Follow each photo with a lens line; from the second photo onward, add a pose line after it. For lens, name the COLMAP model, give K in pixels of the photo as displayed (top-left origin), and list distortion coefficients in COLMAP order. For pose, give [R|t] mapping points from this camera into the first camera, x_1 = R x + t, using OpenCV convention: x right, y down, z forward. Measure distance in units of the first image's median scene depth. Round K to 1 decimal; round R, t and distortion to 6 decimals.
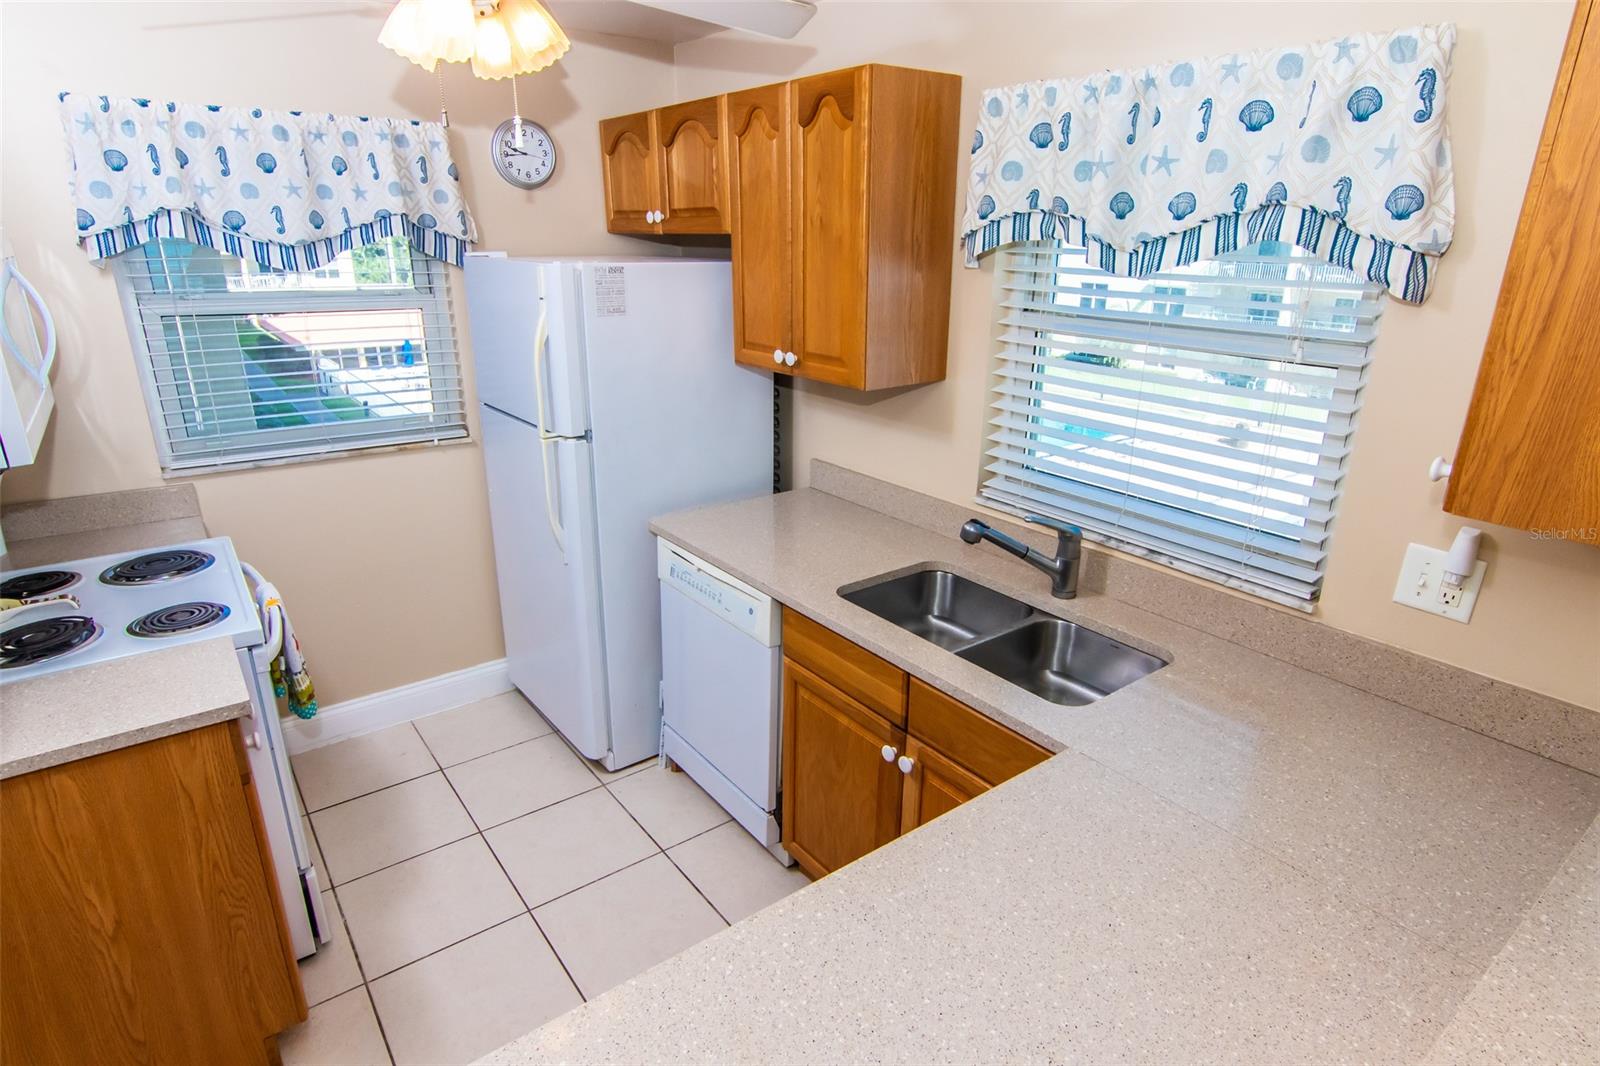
lens RADIAL K [[864.1, 0, 799.6], [0, 864.1, 538.9], [0, 0, 1]] dist [-0.000776, -0.000134]
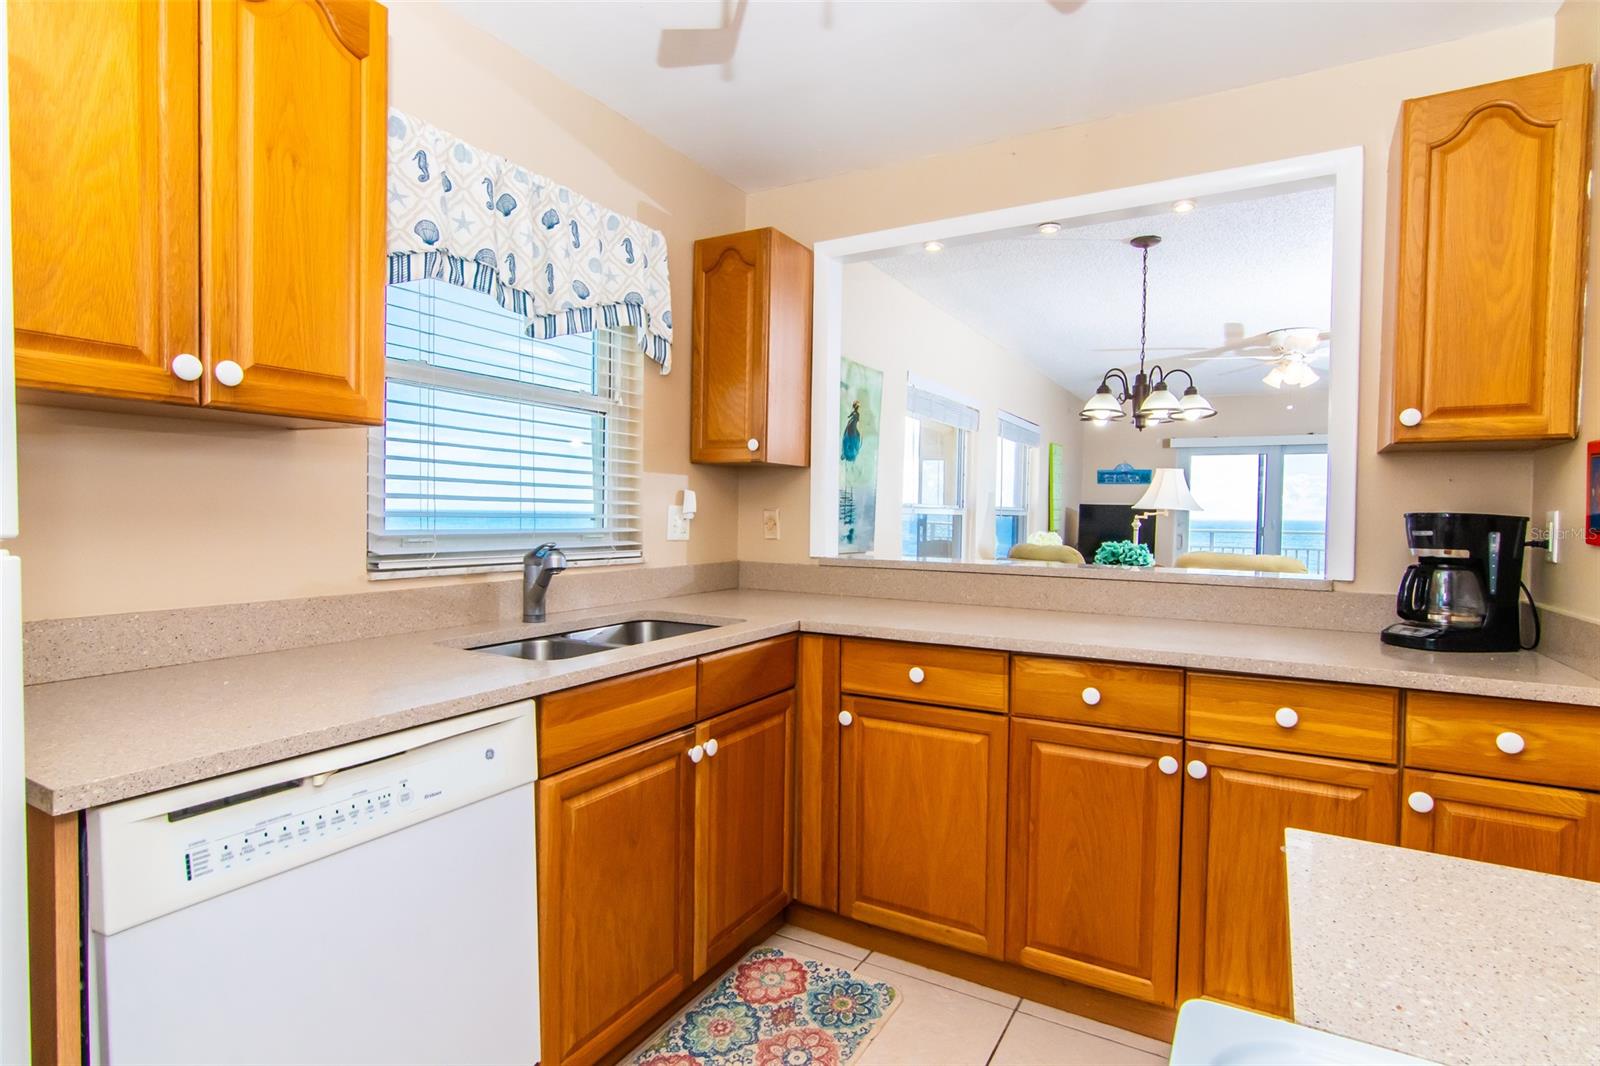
lens RADIAL K [[804.4, 0, 798.9], [0, 804.4, 540.9], [0, 0, 1]] dist [-0.002997, 0.001361]
pose [[-0.391436, -0.050285, 0.918830, -0.688894], [0.287088, 0.941995, 0.173857, -0.101155], [-0.874276, 0.331839, -0.354295, 0.986071]]
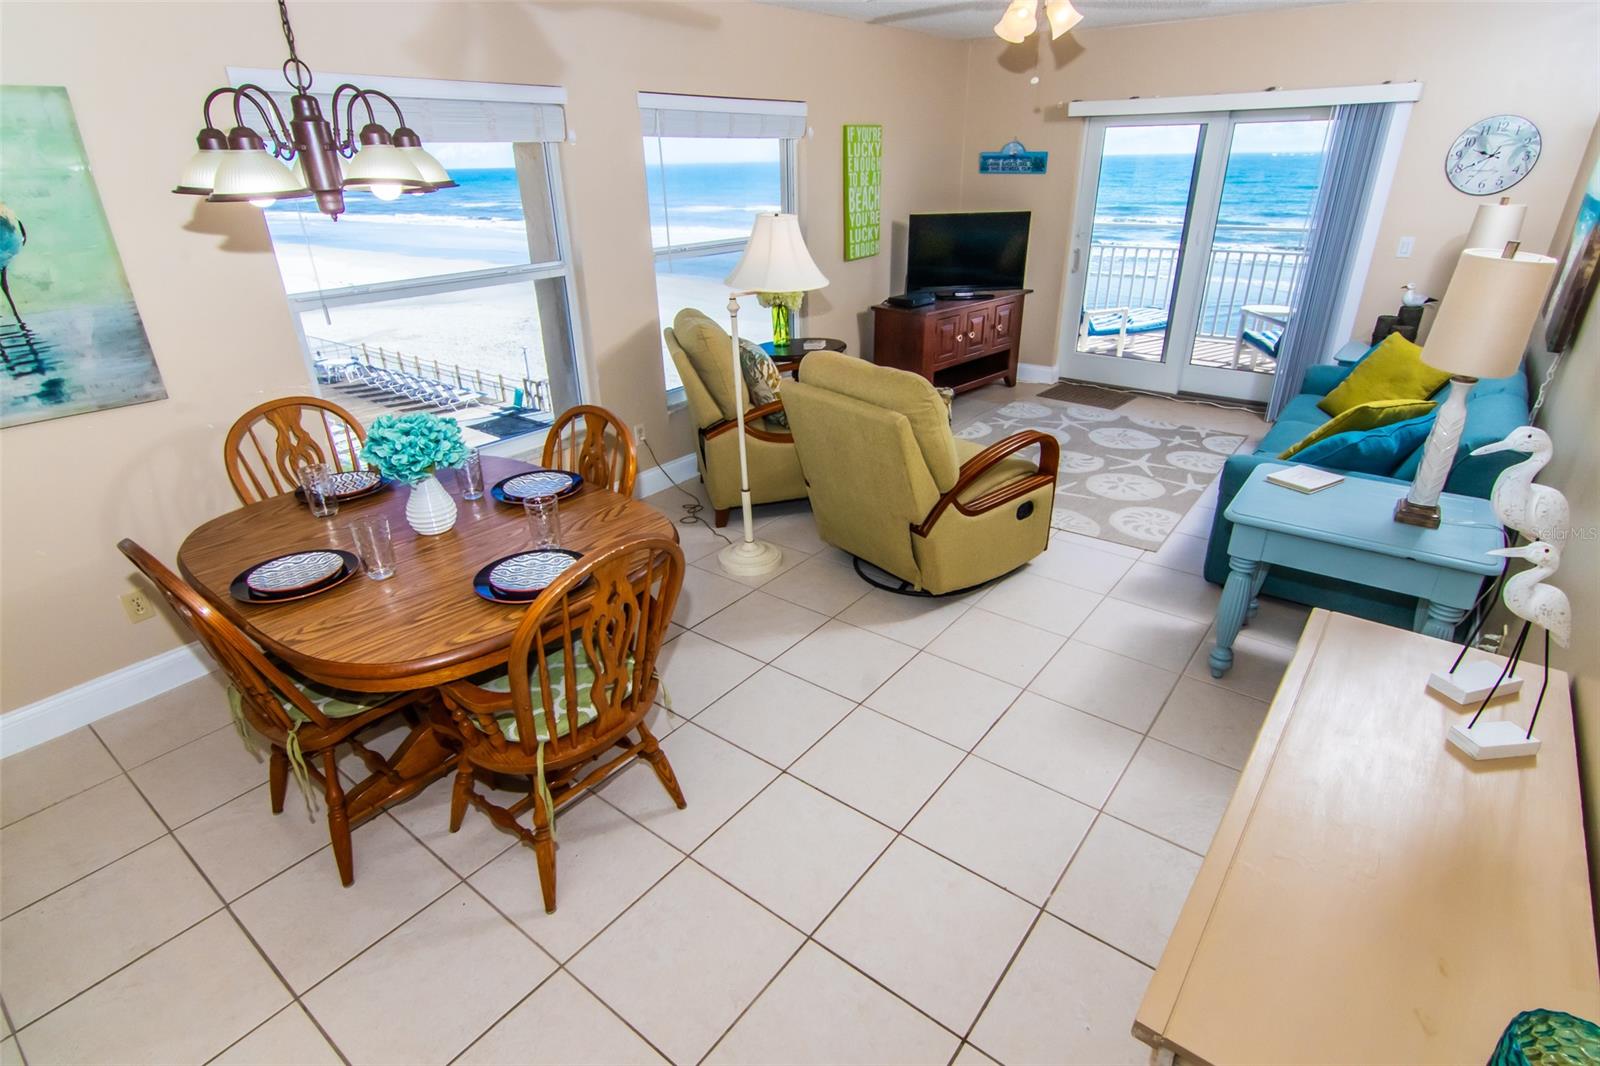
lens RADIAL K [[798.6, 0, 803.7], [0, 798.6, 538.1], [0, 0, 1]] dist [-0.004233, 0.002649]
pose [[-0.260311, -0.421914, 0.868462, -0.448871], [0.333374, 0.804879, 0.490949, 0.186813], [-0.906146, 0.417322, -0.068863, -0.484696]]
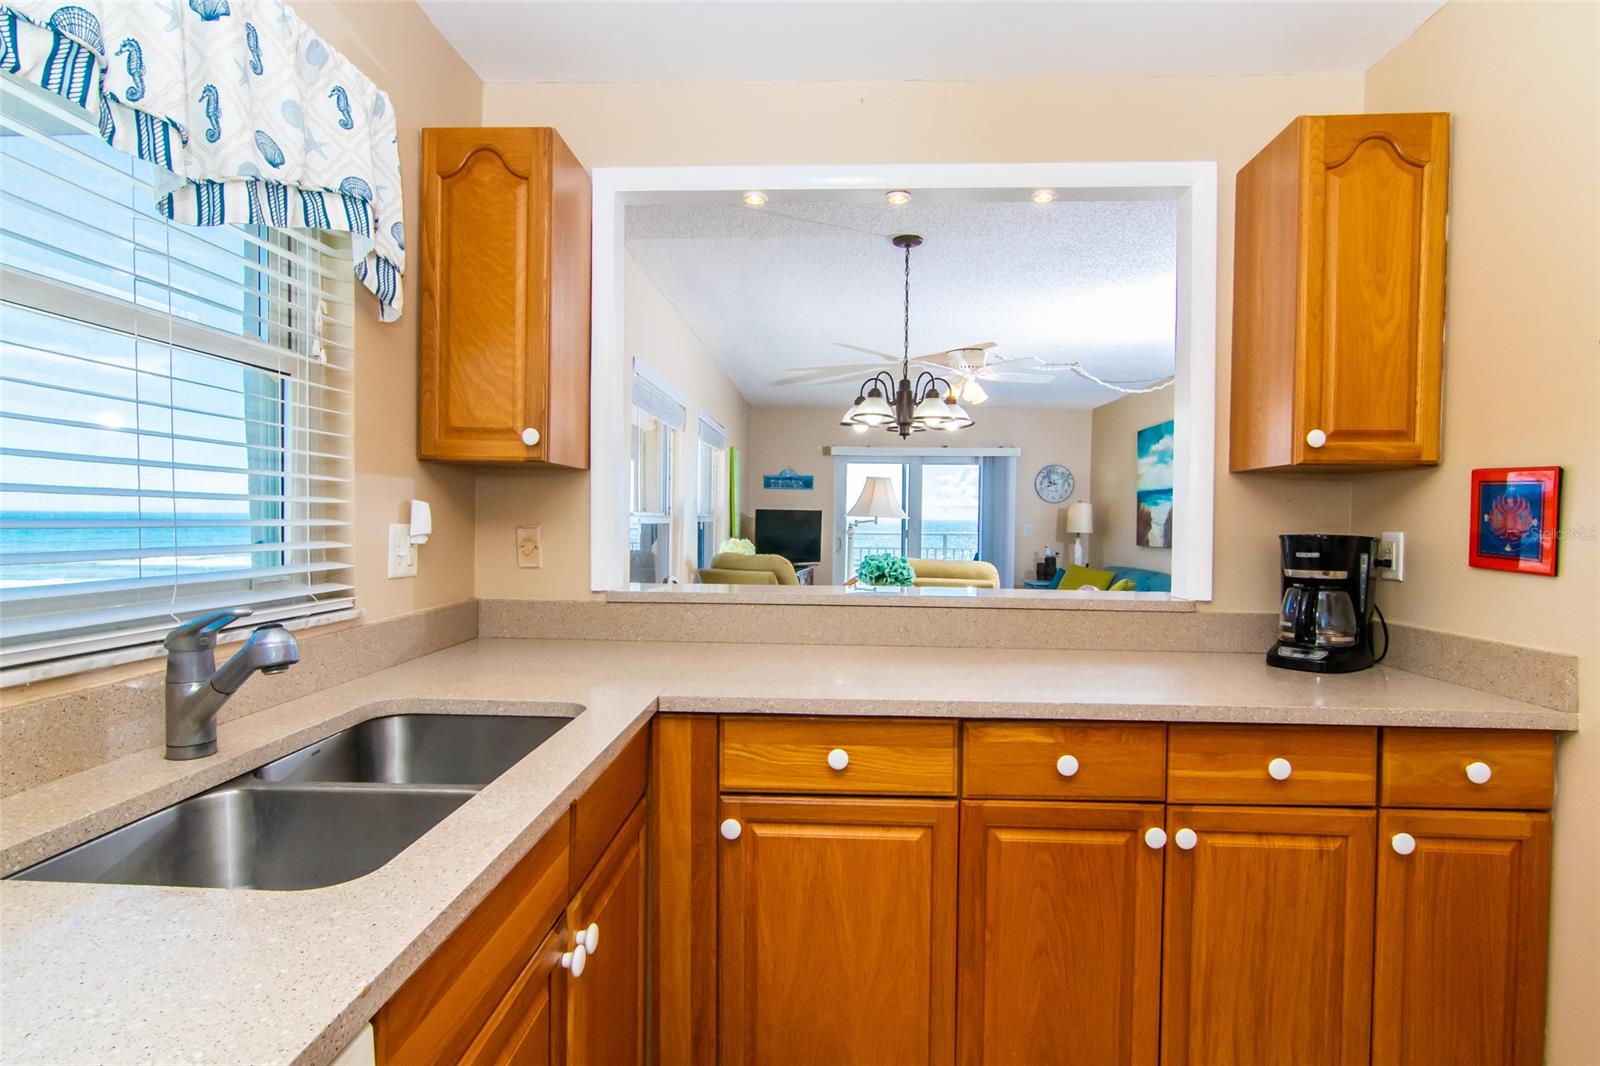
lens RADIAL K [[804.4, 0, 798.9], [0, 804.4, 540.9], [0, 0, 1]] dist [-0.002997, 0.001361]
pose [[-0.768428, -0.040175, 0.638674, -0.308408], [0.191693, 0.937748, 0.289625, -0.133966], [-0.610551, 0.344985, -0.712891, 1.033584]]
